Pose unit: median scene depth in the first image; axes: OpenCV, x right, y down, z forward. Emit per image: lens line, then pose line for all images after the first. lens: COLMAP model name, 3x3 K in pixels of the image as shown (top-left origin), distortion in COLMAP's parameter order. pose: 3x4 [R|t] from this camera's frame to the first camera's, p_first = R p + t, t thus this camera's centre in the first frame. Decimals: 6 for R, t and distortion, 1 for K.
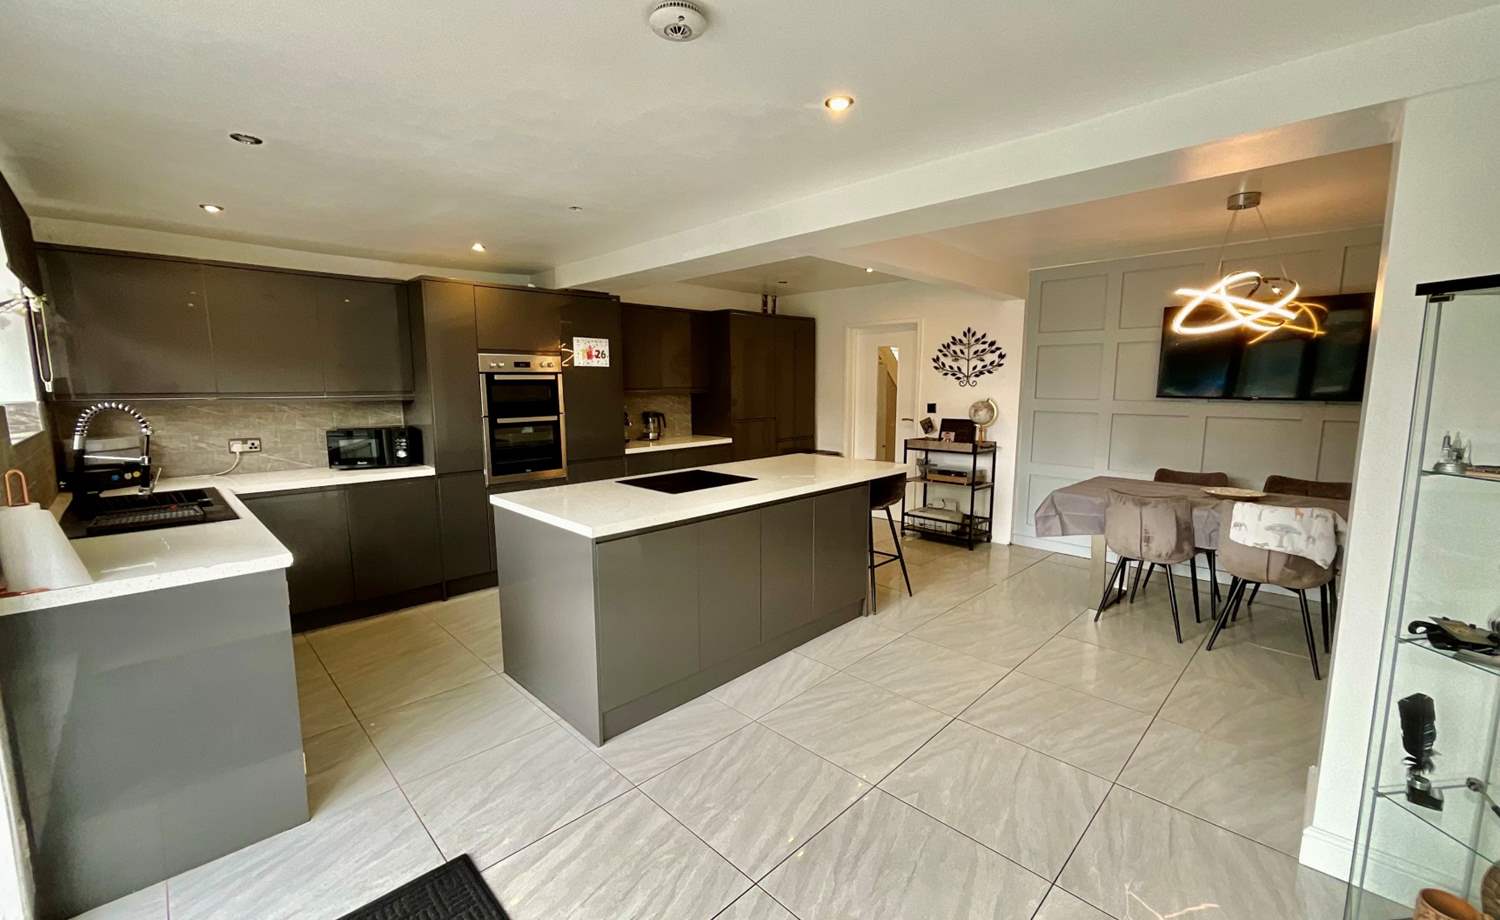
lens RADIAL K [[604.1, 0, 755.1], [0, 604.1, 460.3], [0, 0, 1]] dist [0.001289, 0.000229]
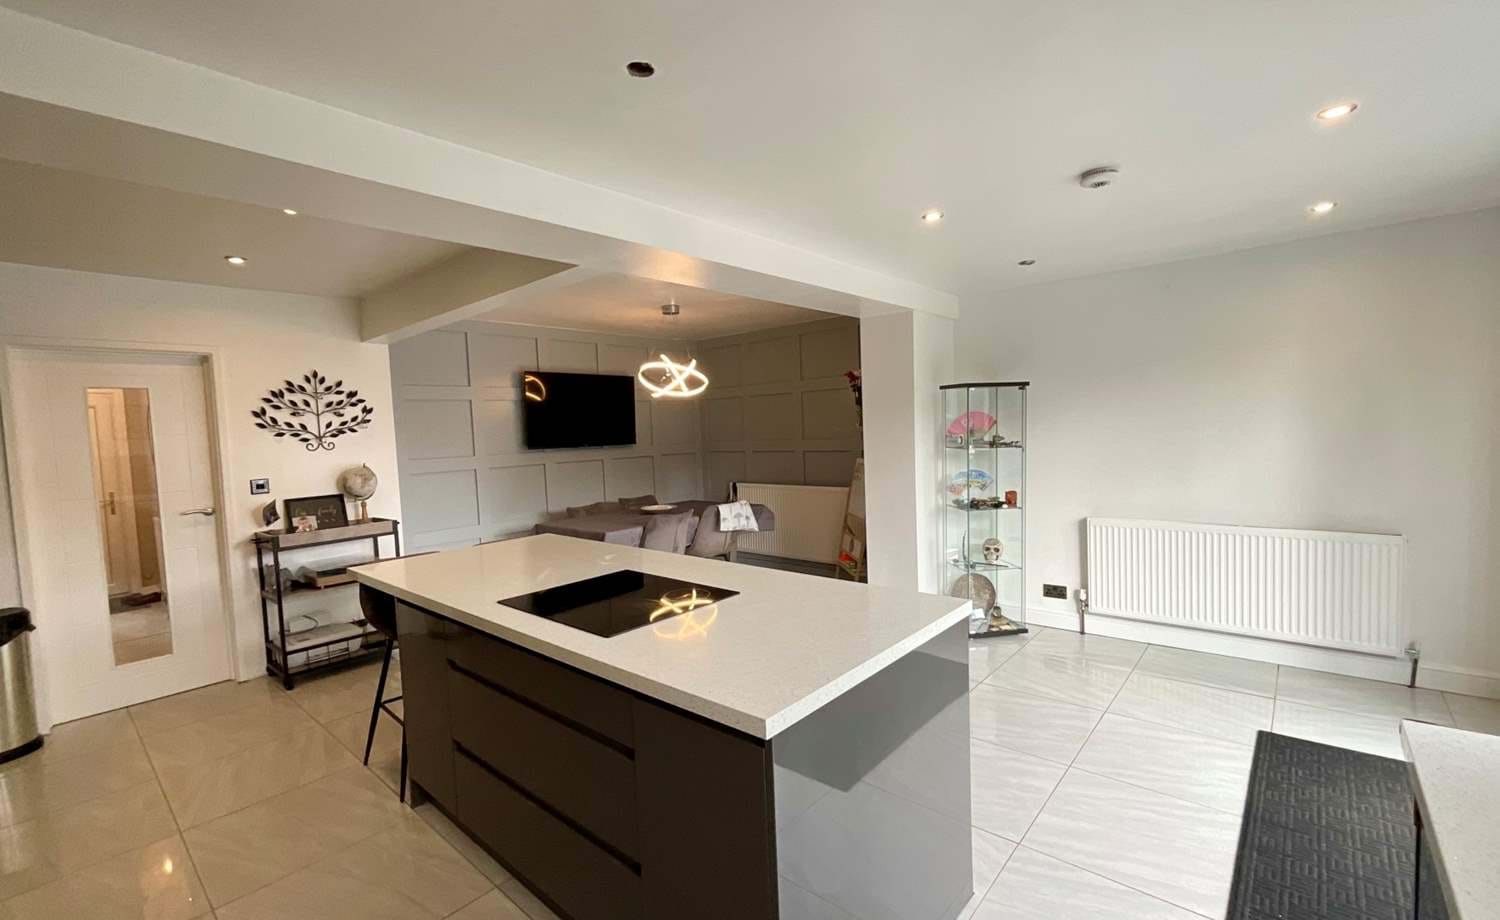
lens RADIAL K [[645.6, 0, 767.7], [0, 645.6, 460.3], [0, 0, 1]] dist [-0.000768, 0.000026]
pose [[-0.068370, -0.047572, 0.996525, -0.664331], [0.169691, 0.983753, 0.058604, -0.093306], [-0.983123, 0.173108, -0.059187, 0.747344]]
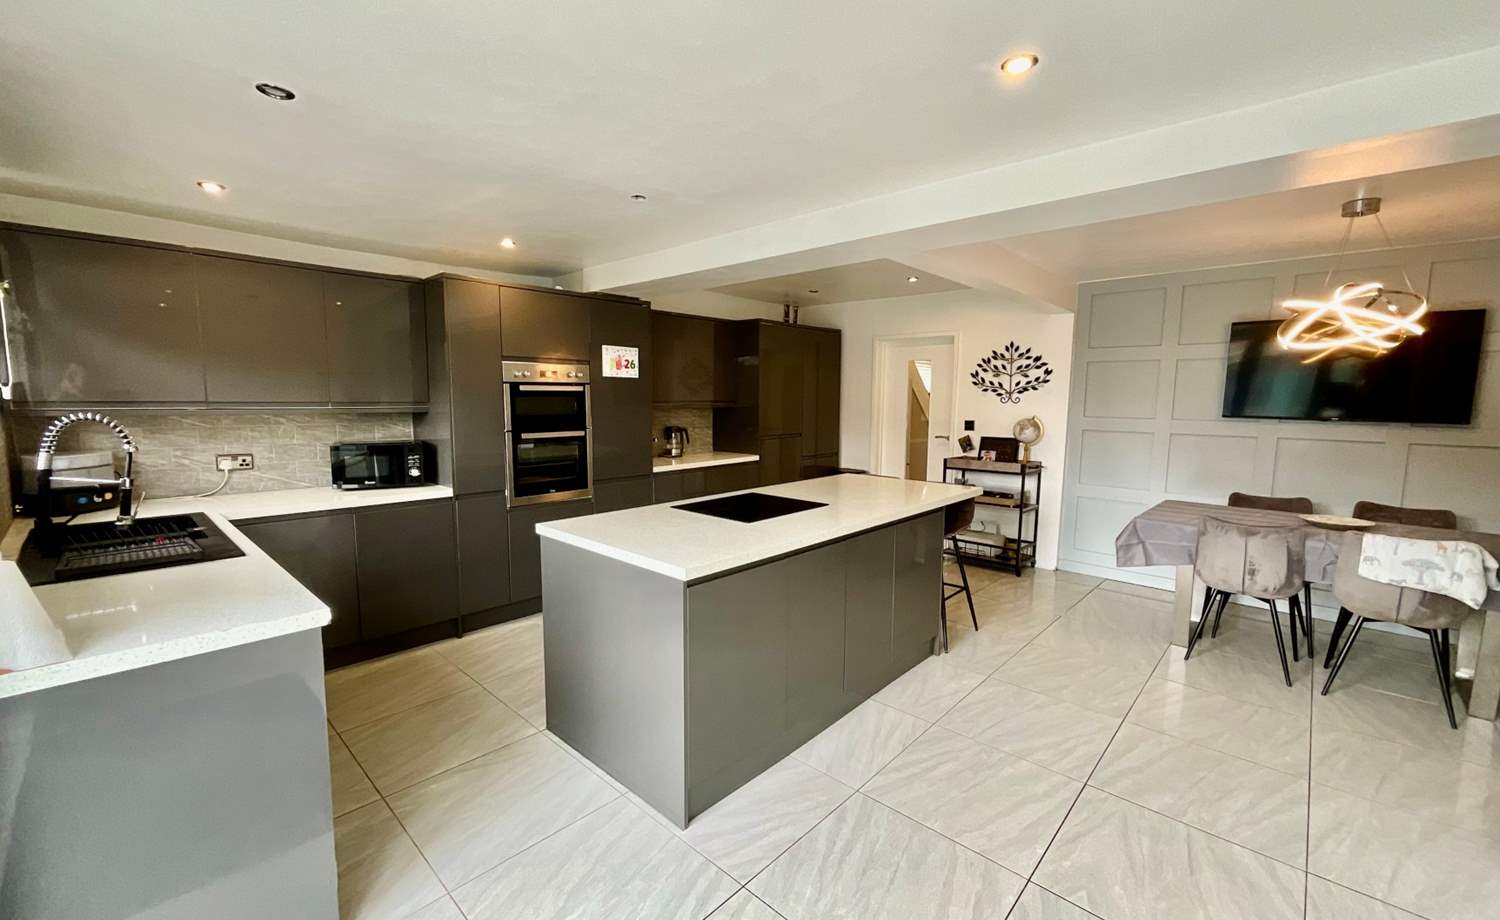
lens RADIAL K [[604.1, 0, 755.1], [0, 604.1, 460.3], [0, 0, 1]] dist [0.001289, 0.000229]
pose [[0.999179, 0.007211, 0.039877, -0.125181], [-0.006315, 0.999726, -0.022538, -0.011895], [-0.040029, 0.022267, 0.998950, 0.095501]]
